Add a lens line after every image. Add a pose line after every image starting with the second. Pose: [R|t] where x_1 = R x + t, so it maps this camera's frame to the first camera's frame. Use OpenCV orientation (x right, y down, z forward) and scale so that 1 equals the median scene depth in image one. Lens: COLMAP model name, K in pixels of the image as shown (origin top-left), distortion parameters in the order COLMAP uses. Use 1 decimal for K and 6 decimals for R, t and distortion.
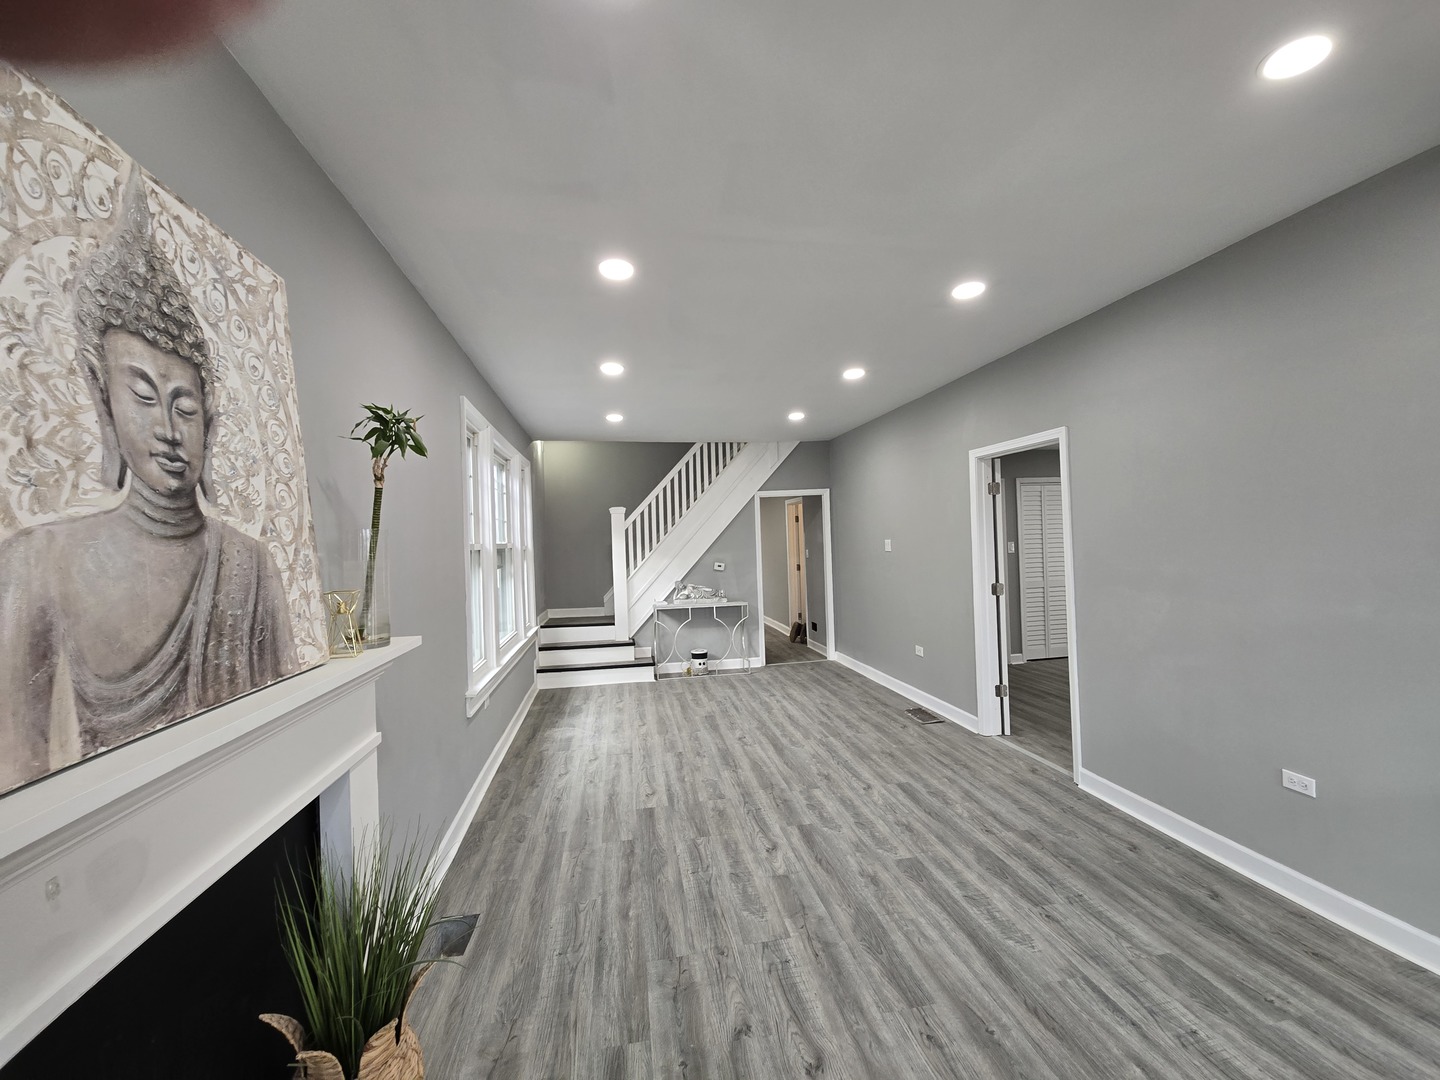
lens RADIAL K [[592.6, 0, 720.0], [0, 592.6, 540.0], [0, 0, 1]] dist [-0.001632, -0.000393]
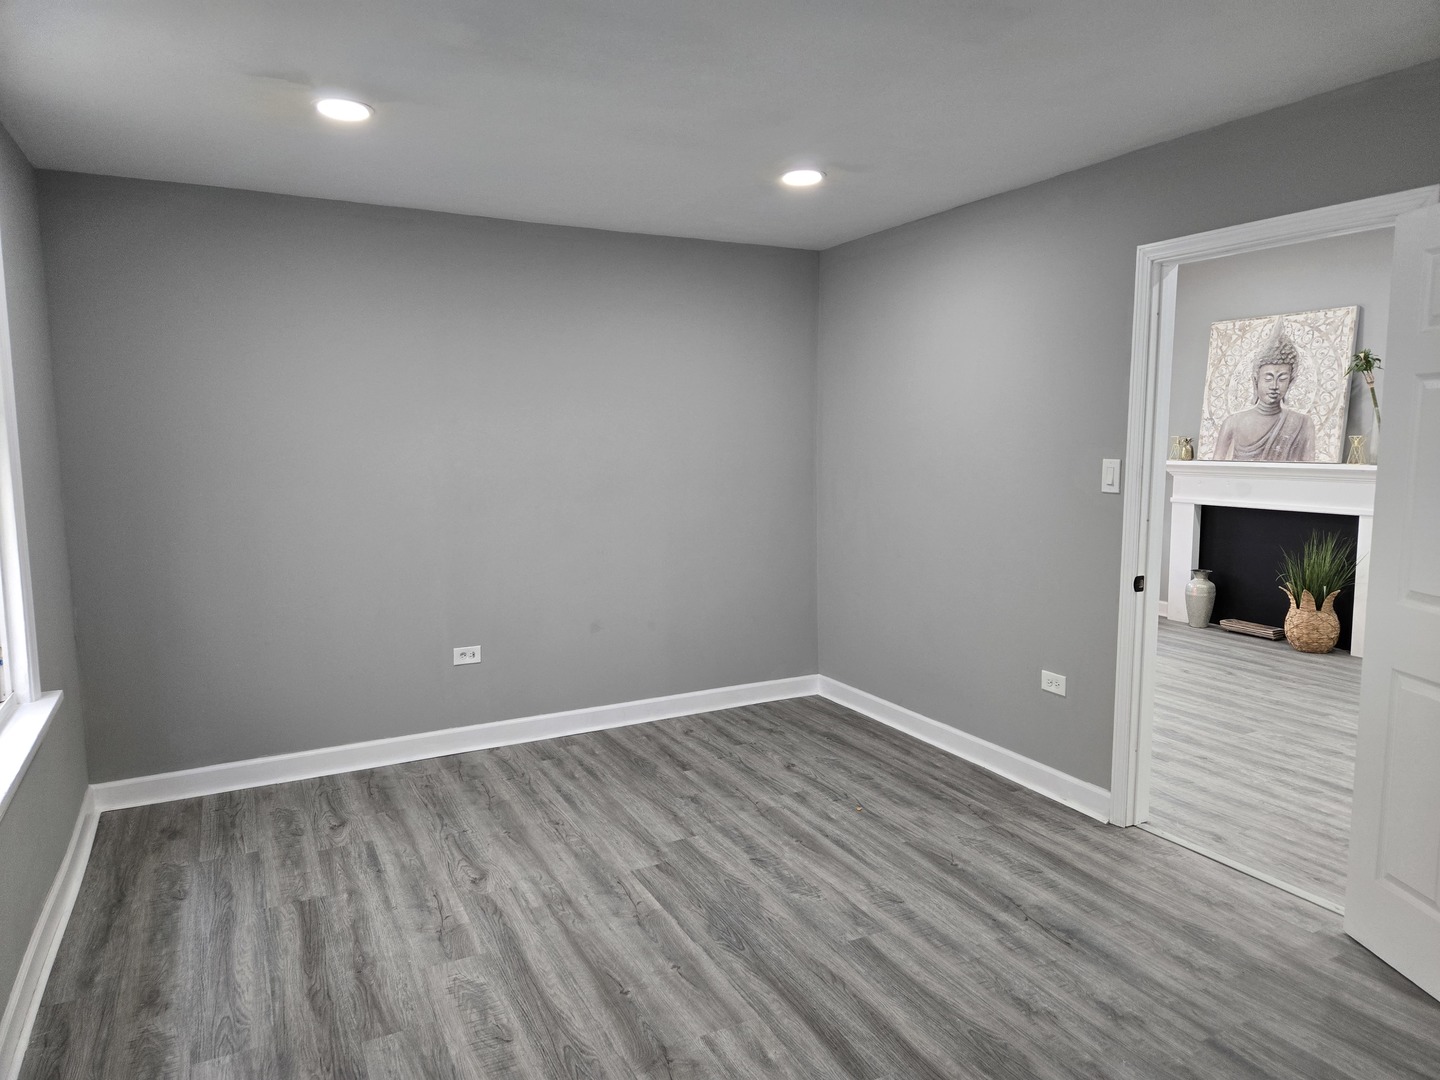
lens RADIAL K [[964.1, 0, 720.0], [0, 964.1, 540.0], [0, 0, 1]] dist [0.006886, 0.003163]
pose [[-0.957393, 0.076871, -0.278371, 1.653900], [0.044195, 0.991568, 0.121819, -0.046689], [0.285388, 0.104326, -0.952717, 2.317648]]
